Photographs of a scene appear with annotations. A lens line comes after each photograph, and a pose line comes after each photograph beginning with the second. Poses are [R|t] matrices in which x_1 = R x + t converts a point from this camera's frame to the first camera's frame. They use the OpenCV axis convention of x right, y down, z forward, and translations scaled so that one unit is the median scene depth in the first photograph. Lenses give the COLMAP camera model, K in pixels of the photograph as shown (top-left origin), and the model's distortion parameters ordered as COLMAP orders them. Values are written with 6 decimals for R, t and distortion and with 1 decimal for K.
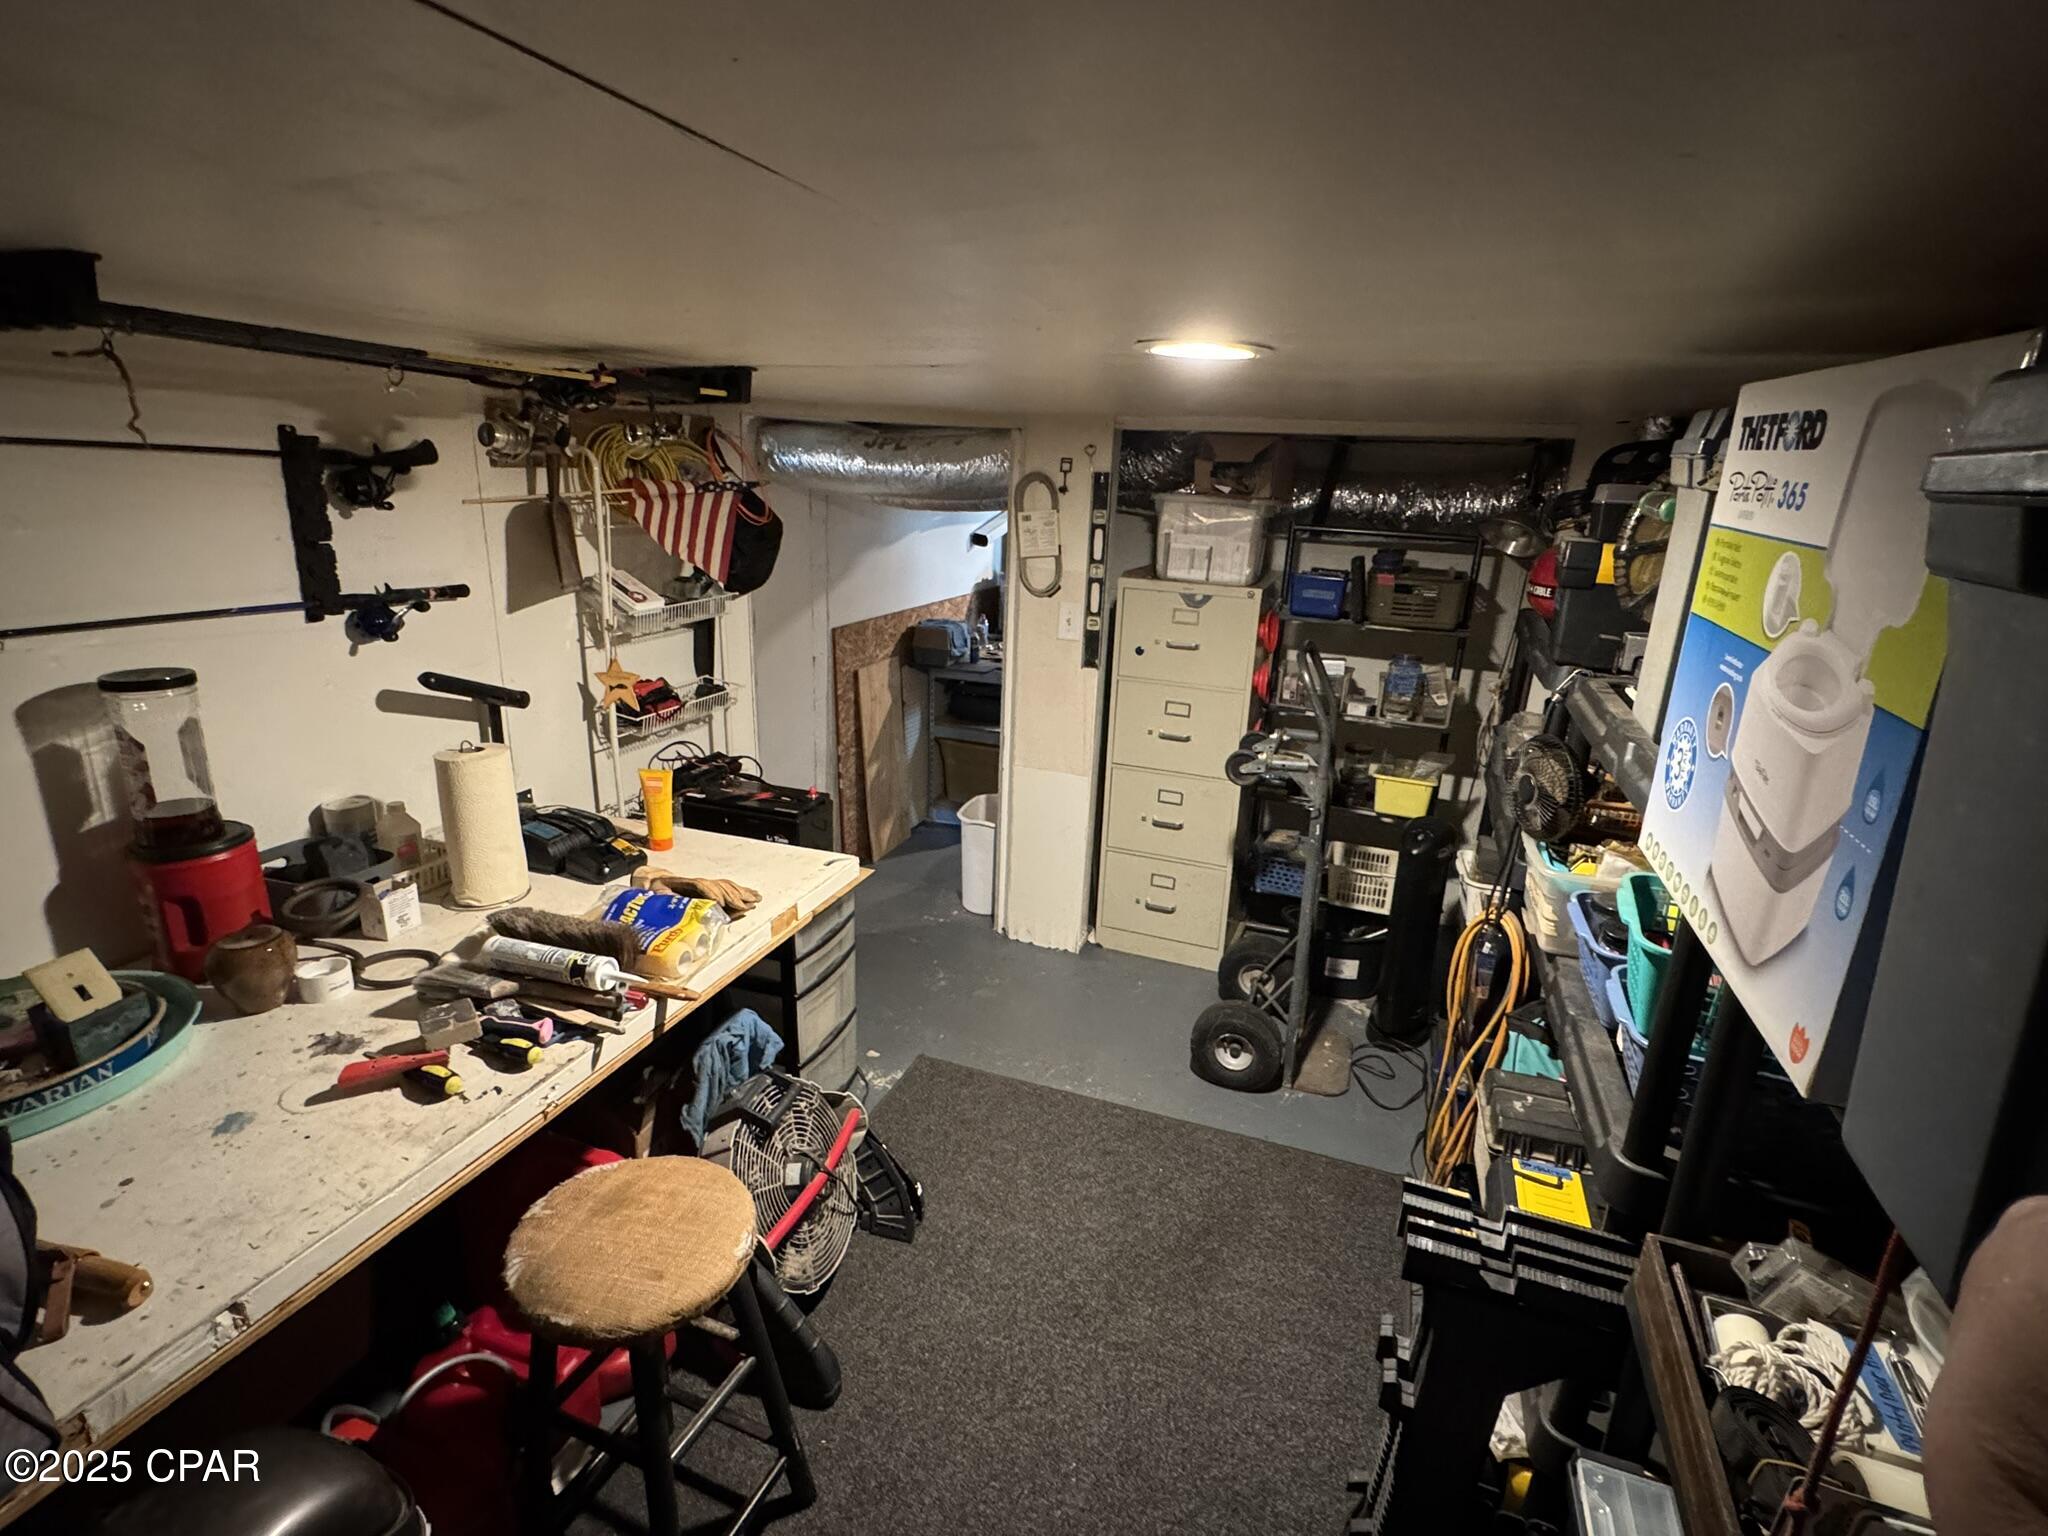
lens RADIAL K [[996.7, 0, 1020.4], [0, 996.7, 764.7], [0, 0, 1]] dist [0.000164, 0.000010]
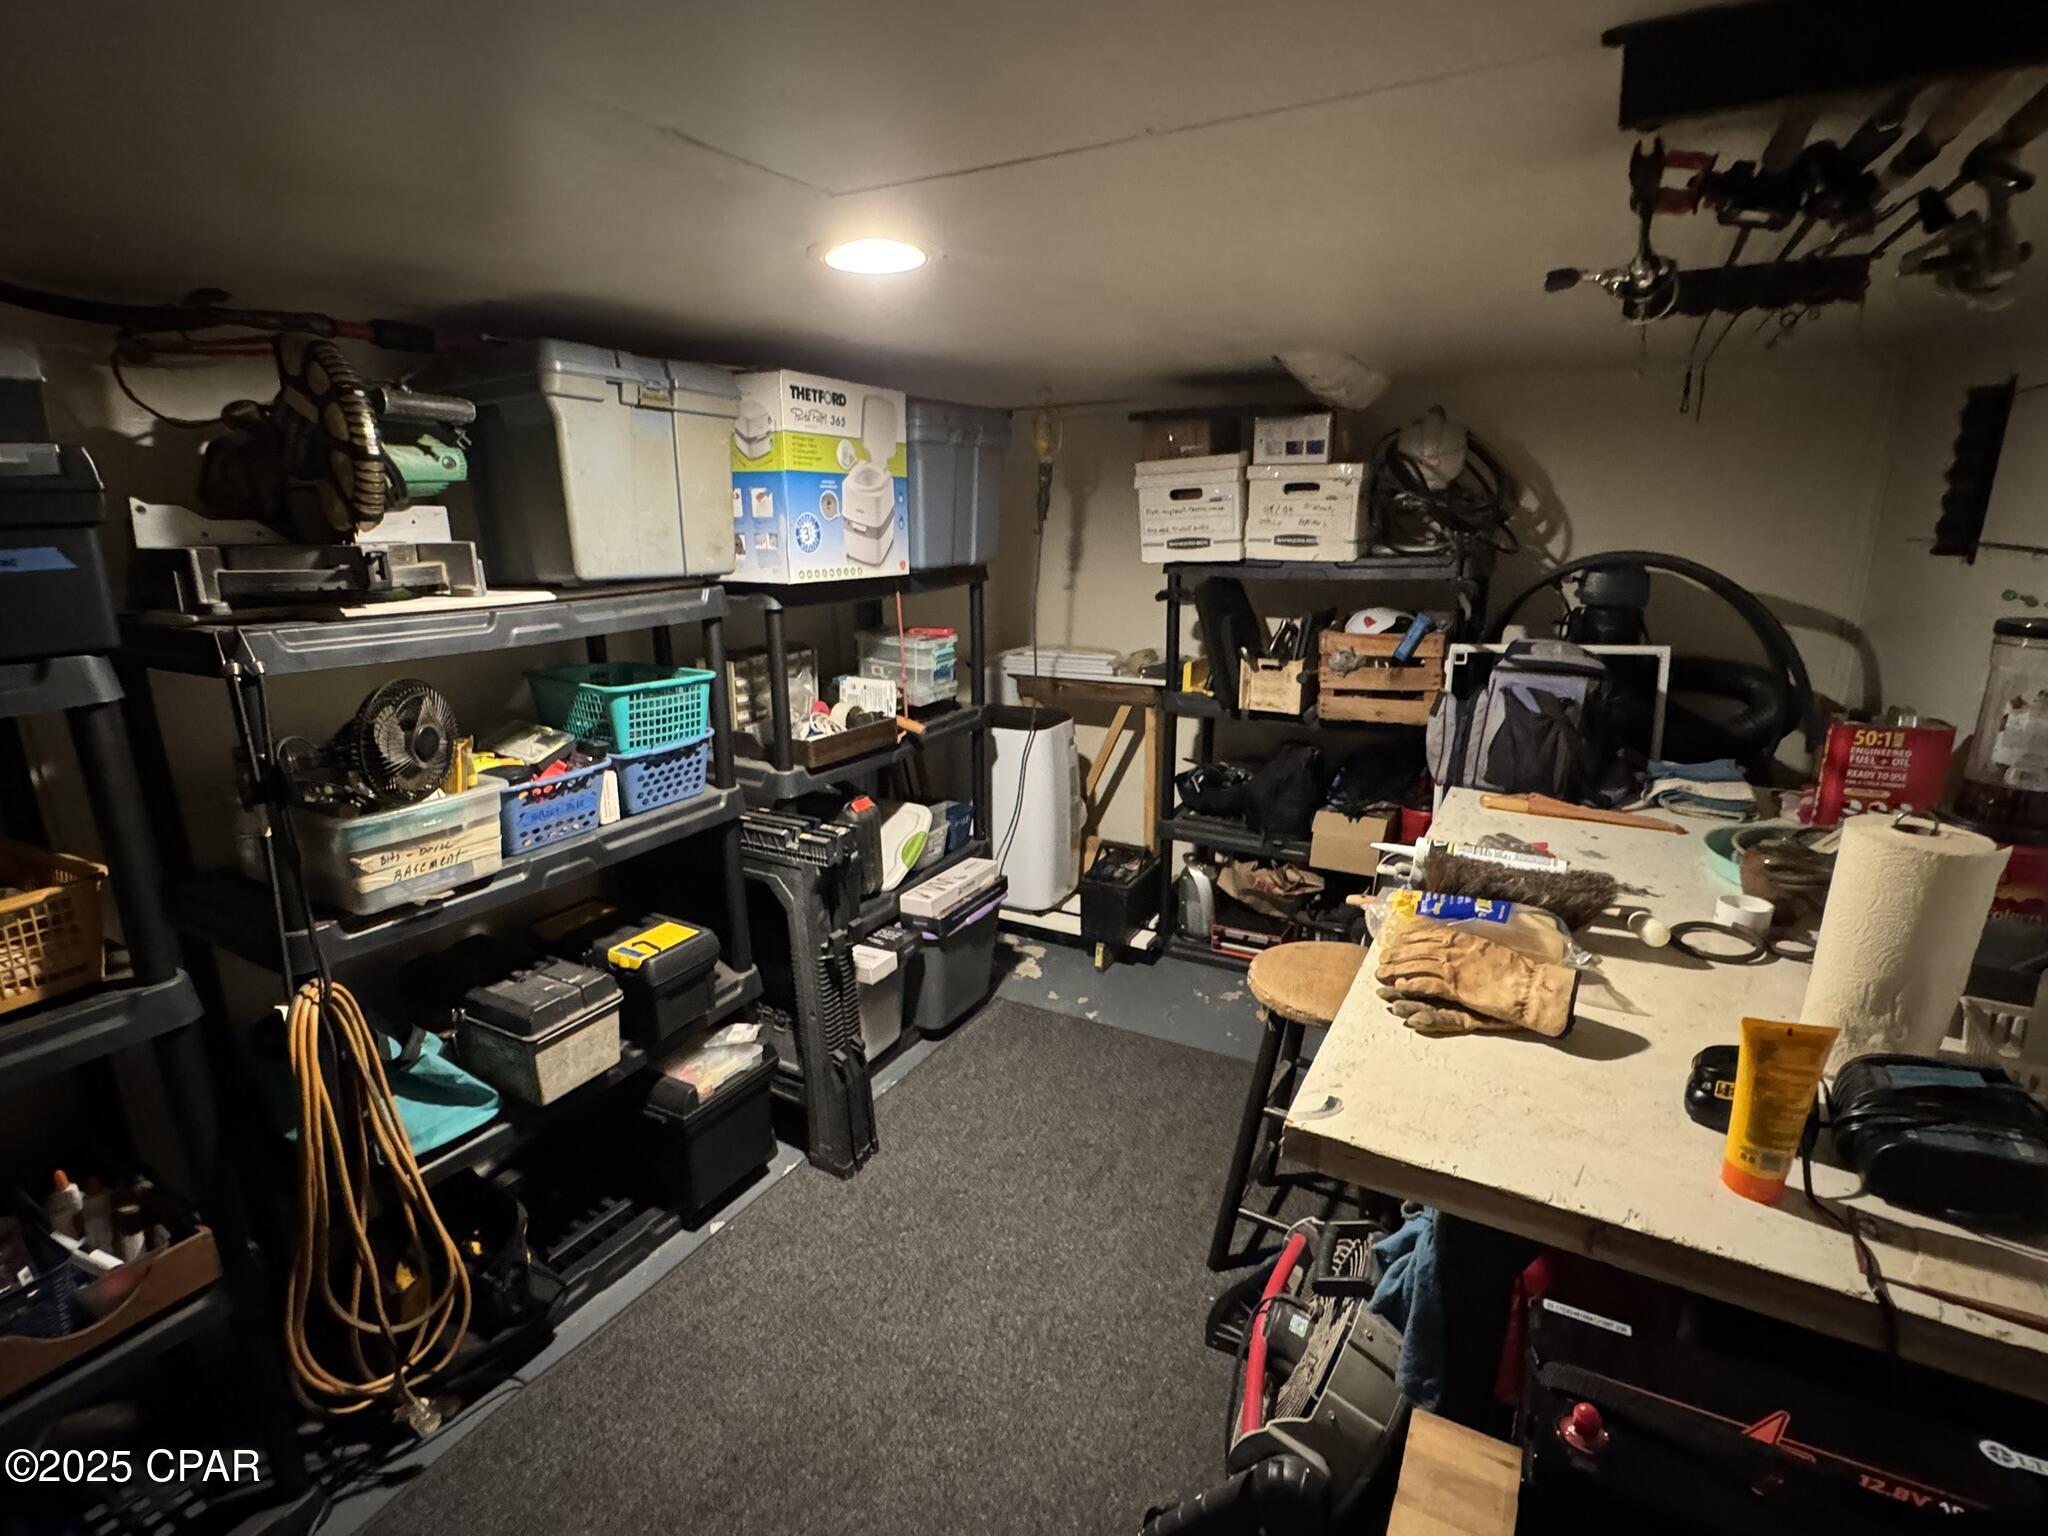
lens RADIAL K [[996.7, 0, 1020.5], [0, 996.7, 770.7], [0, 0, 1]] dist [0.000164, 0.000010]
pose [[-0.991328, -0.055998, 0.118880, -0.210885], [0.014846, 0.851142, 0.524725, -1.045042], [-0.130568, 0.521940, -0.842930, 4.453088]]
